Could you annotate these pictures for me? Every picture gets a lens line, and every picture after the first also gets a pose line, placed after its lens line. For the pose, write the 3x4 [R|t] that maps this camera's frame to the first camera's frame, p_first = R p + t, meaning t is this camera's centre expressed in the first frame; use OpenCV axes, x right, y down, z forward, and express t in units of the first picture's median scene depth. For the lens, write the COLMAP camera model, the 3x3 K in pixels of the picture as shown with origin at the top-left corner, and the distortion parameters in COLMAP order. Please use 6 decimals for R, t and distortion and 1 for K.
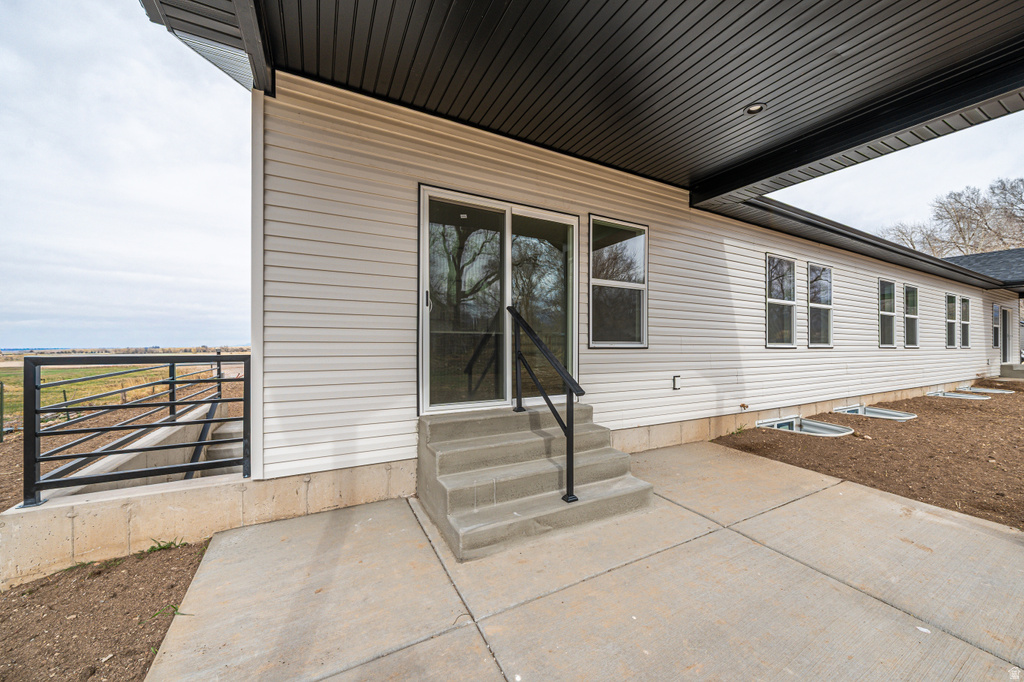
lens RADIAL K [[357.4, 0, 510.8], [0, 357.4, 344.1], [0, 0, 1]] dist [-0.003575, -0.000242]
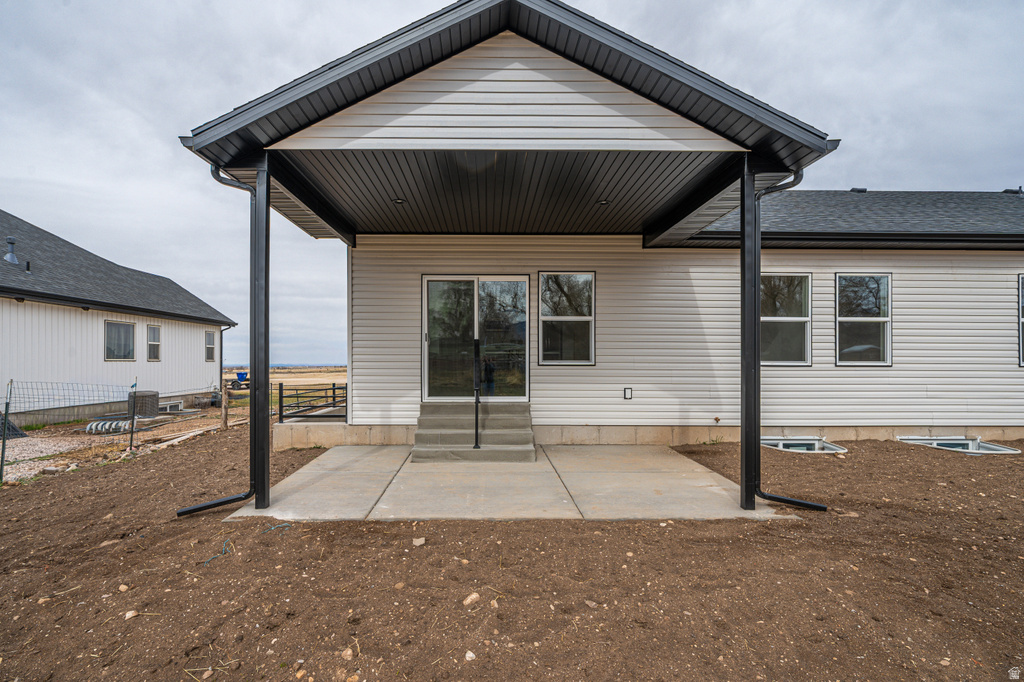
lens RADIAL K [[458.9, 0, 502.6], [0, 458.9, 364.1], [0, 0, 1]] dist [0.004741, 0.000143]
pose [[0.882690, 0.001007, -0.469954, 0.965775], [0.001088, 0.999991, 0.004185, -0.000725], [0.469954, -0.004205, 0.882681, -0.701214]]
